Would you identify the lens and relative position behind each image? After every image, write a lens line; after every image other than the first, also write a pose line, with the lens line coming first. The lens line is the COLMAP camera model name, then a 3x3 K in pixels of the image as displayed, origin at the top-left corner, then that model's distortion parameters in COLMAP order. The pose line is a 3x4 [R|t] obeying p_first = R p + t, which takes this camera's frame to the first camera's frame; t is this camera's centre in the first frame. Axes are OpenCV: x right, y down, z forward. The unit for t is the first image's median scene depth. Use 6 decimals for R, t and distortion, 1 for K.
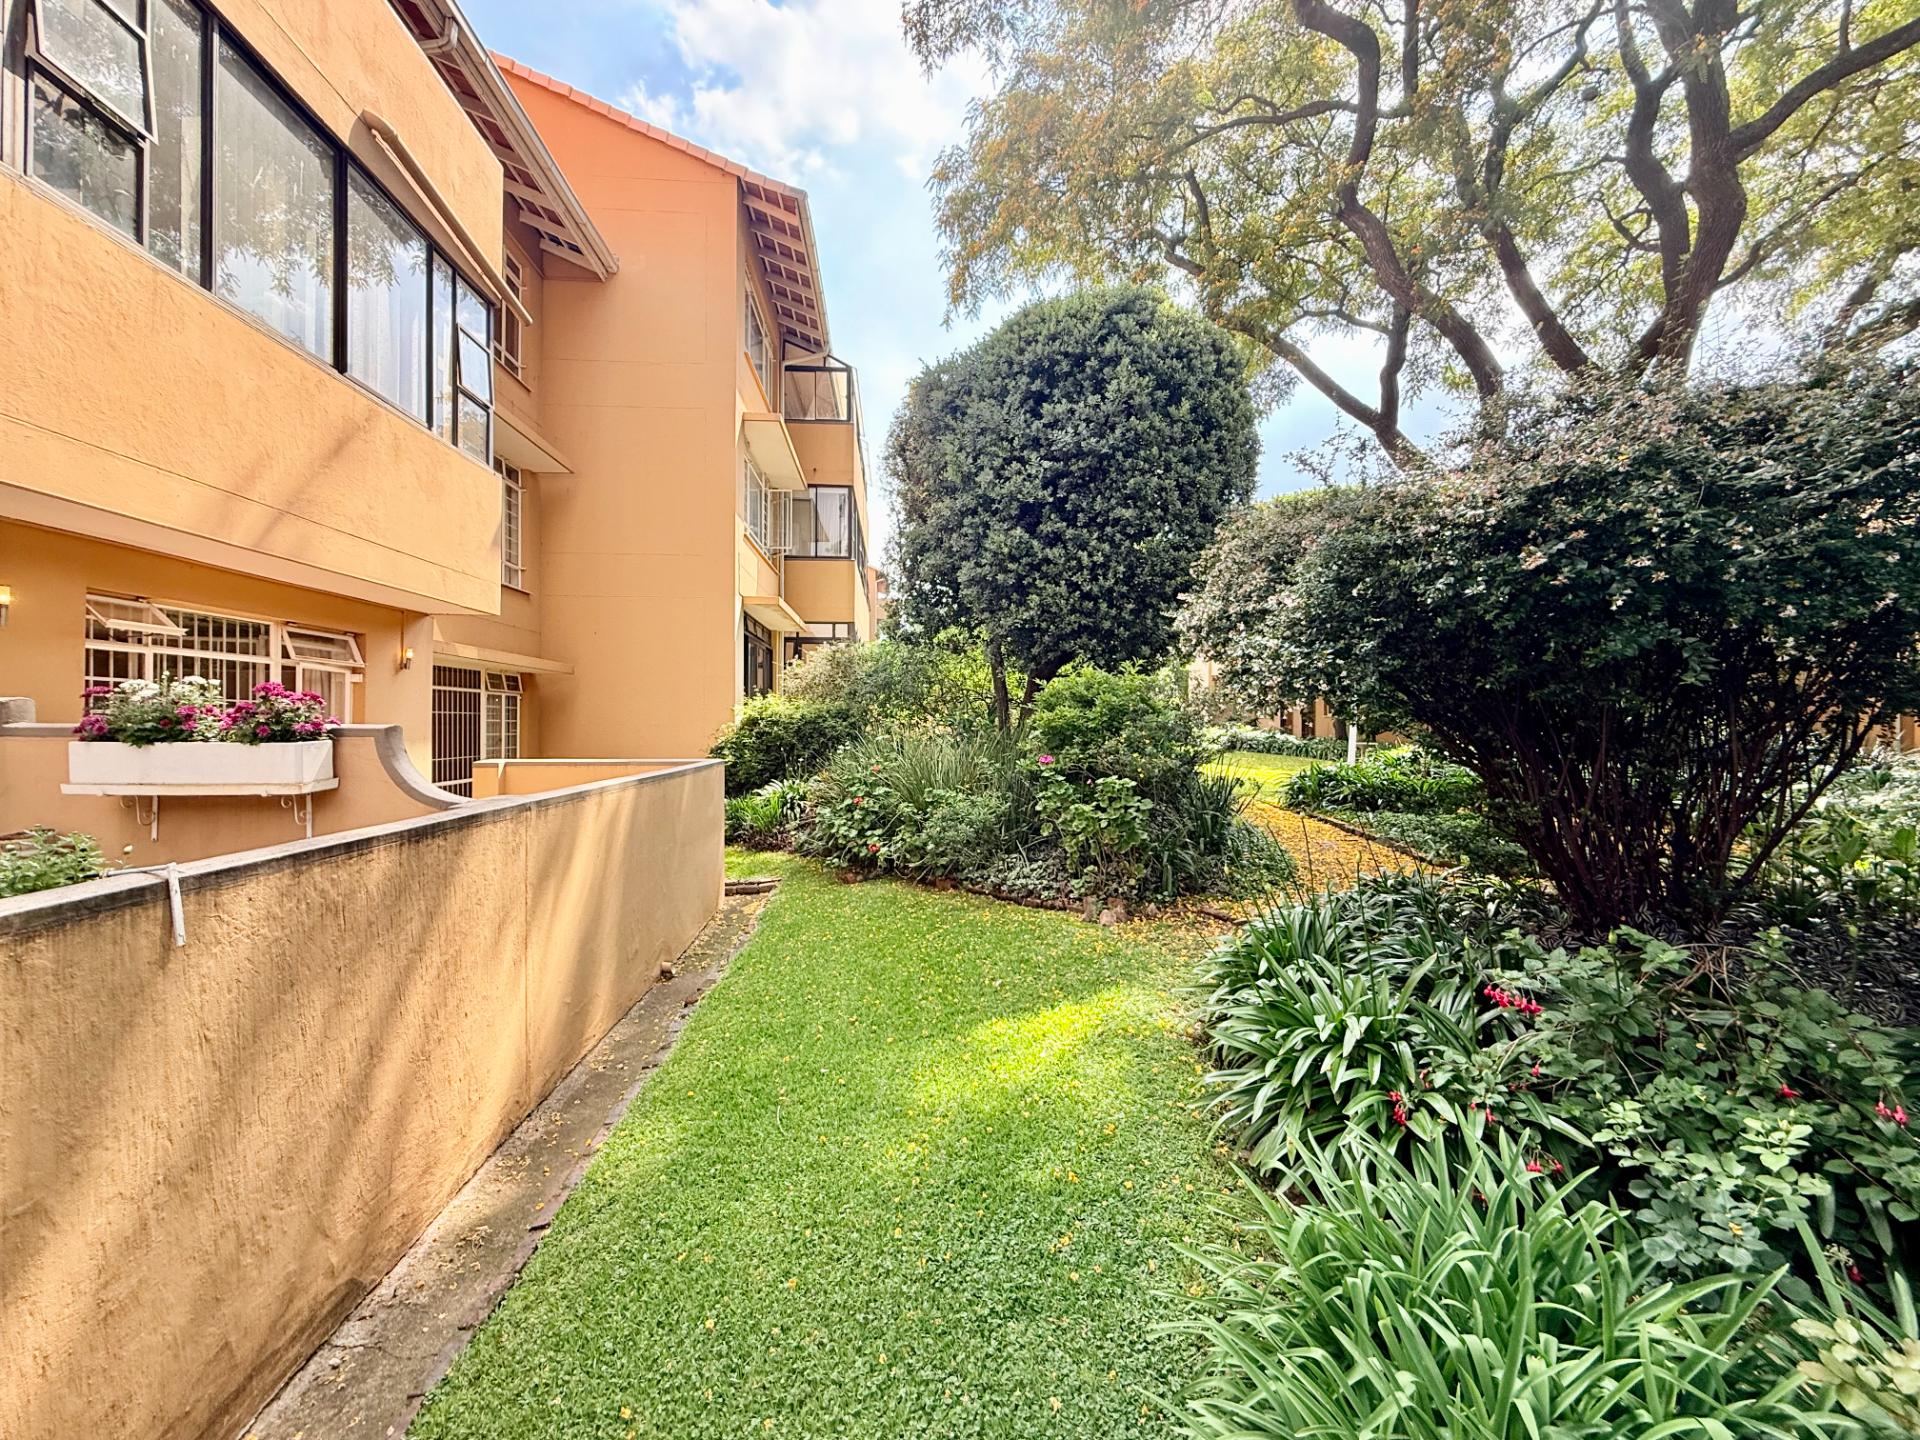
lens RADIAL K [[762.9, 0, 954.1], [0, 762.9, 719.1], [0, 0, 1]] dist [0.000379, -0.000292]
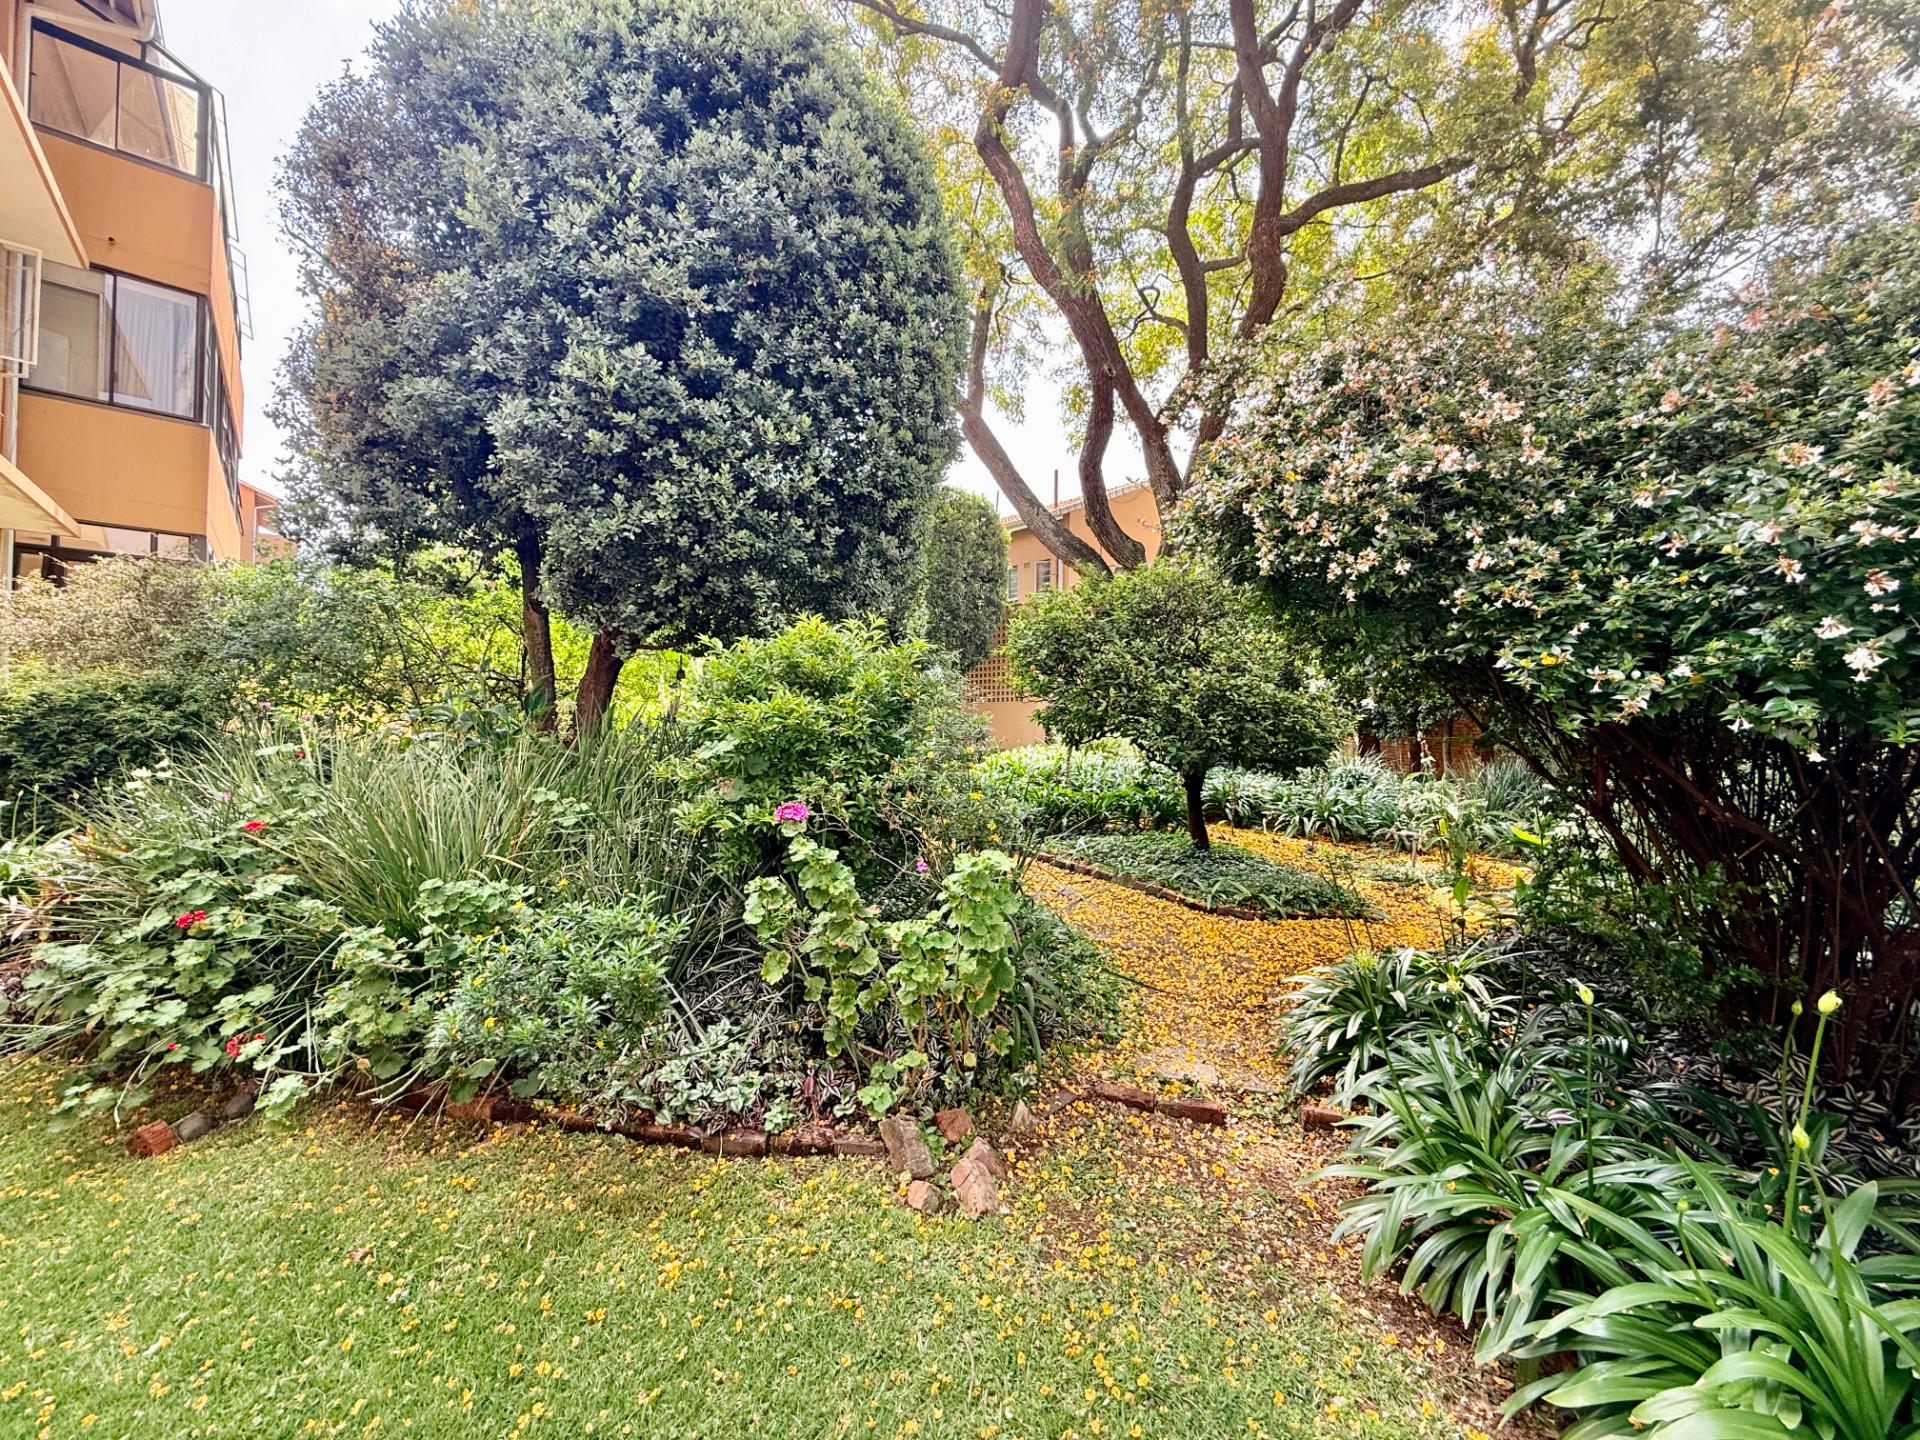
lens RADIAL K [[762.9, 0, 954.1], [0, 762.9, 719.1], [0, 0, 1]] dist [0.000379, -0.000292]
pose [[0.799845, 0.019564, 0.599887, -0.050571], [-0.021234, 0.999765, -0.004293, 0.000175], [-0.599830, -0.009304, 0.800073, 0.459248]]
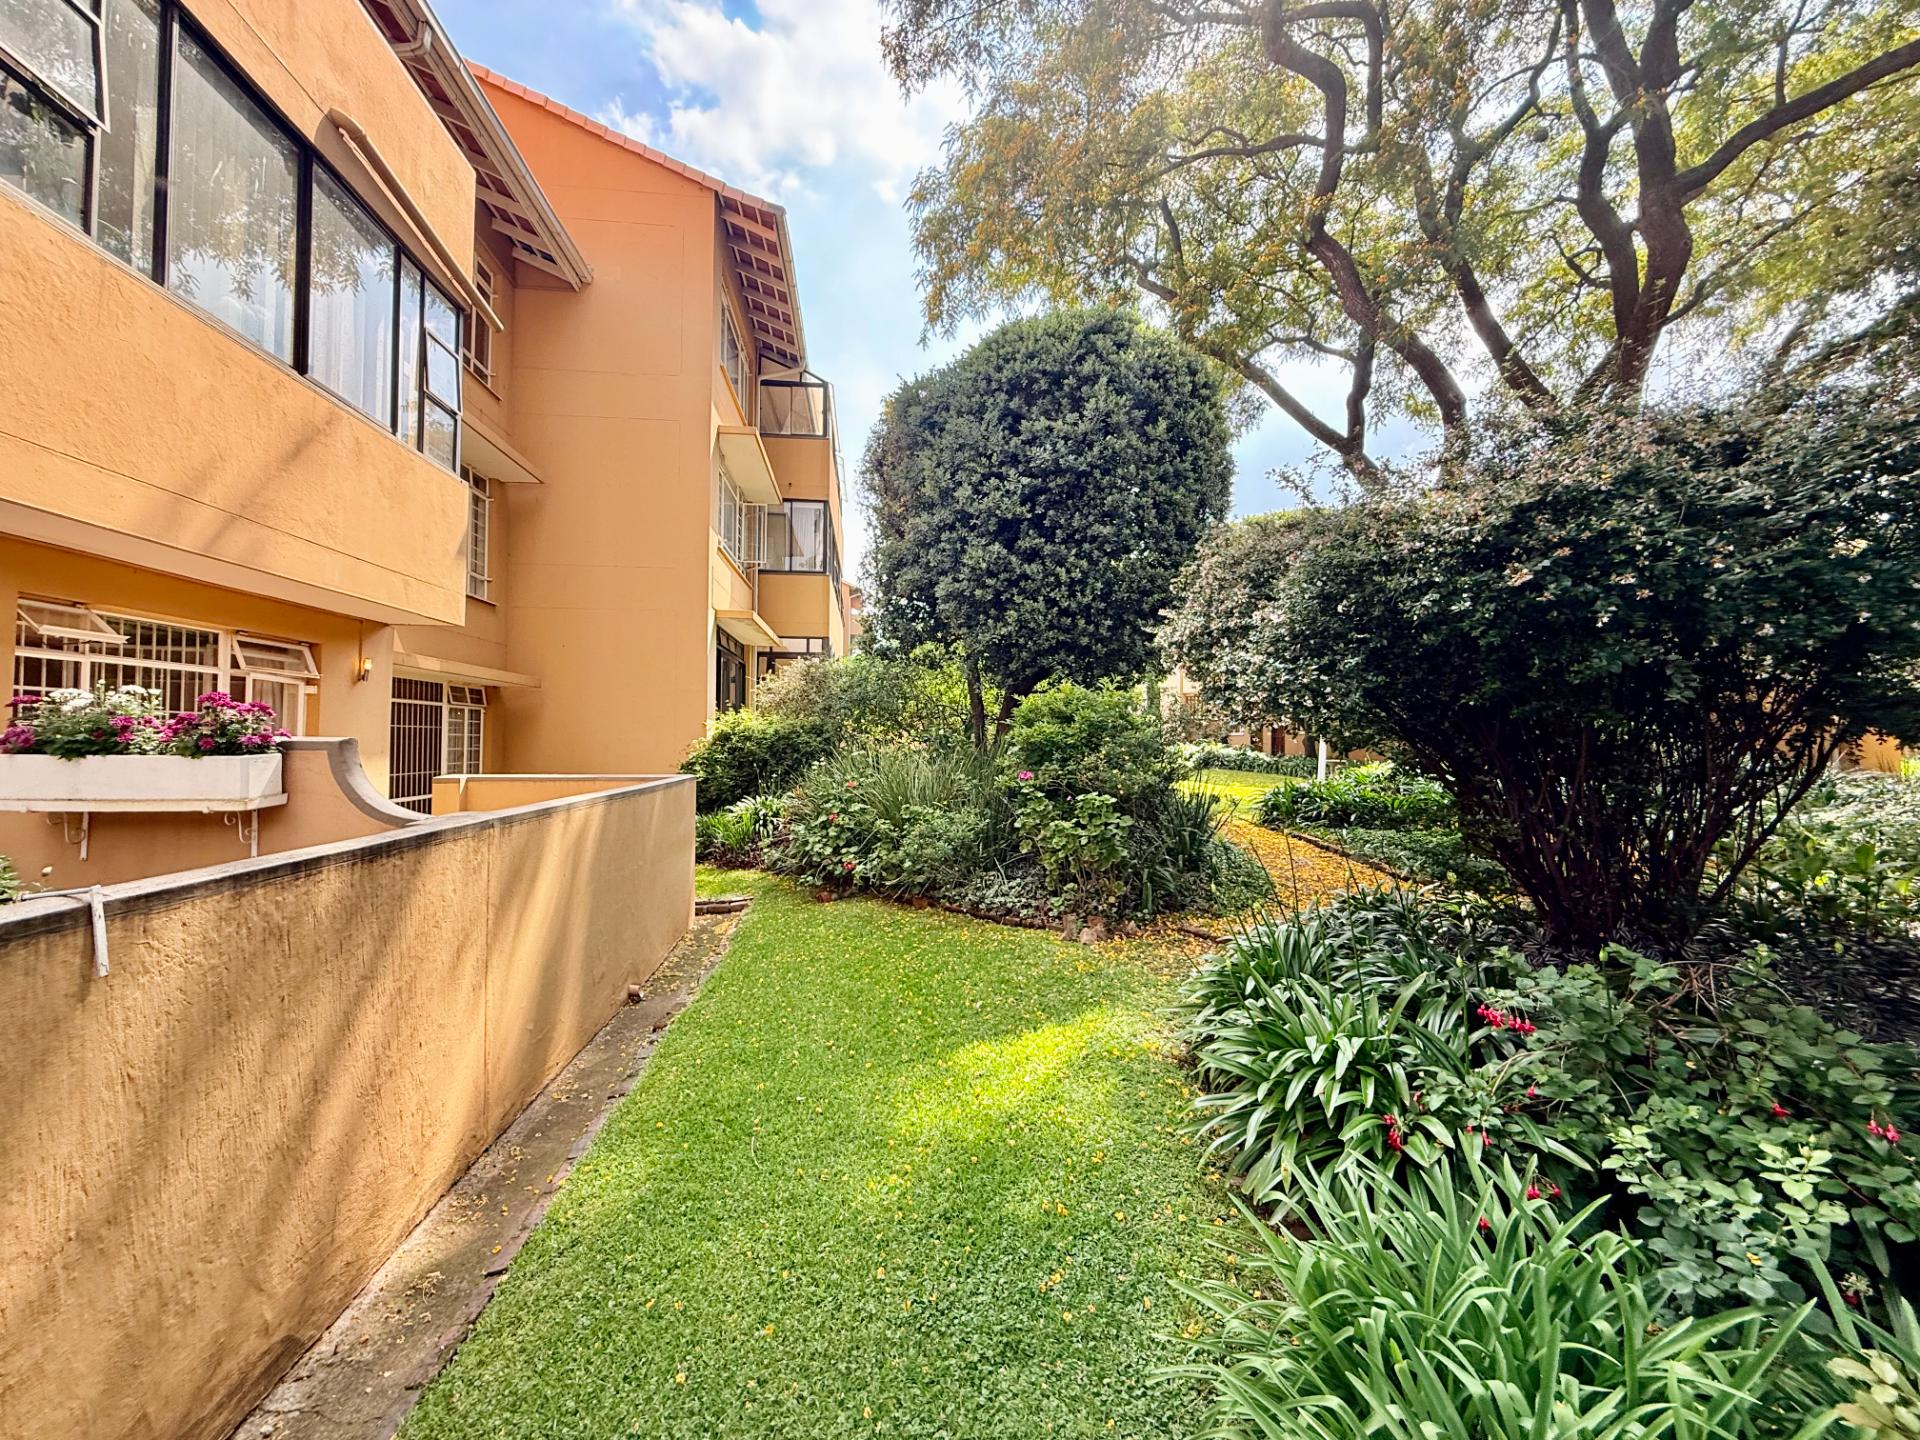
lens RADIAL K [[762.9, 0, 954.1], [0, 762.9, 719.1], [0, 0, 1]] dist [0.000379, -0.000292]
pose [[0.999358, 0.004604, 0.035534, -0.005710], [-0.003834, 0.999757, -0.021705, 0.001003], [-0.035625, 0.021555, 0.999133, 0.009252]]
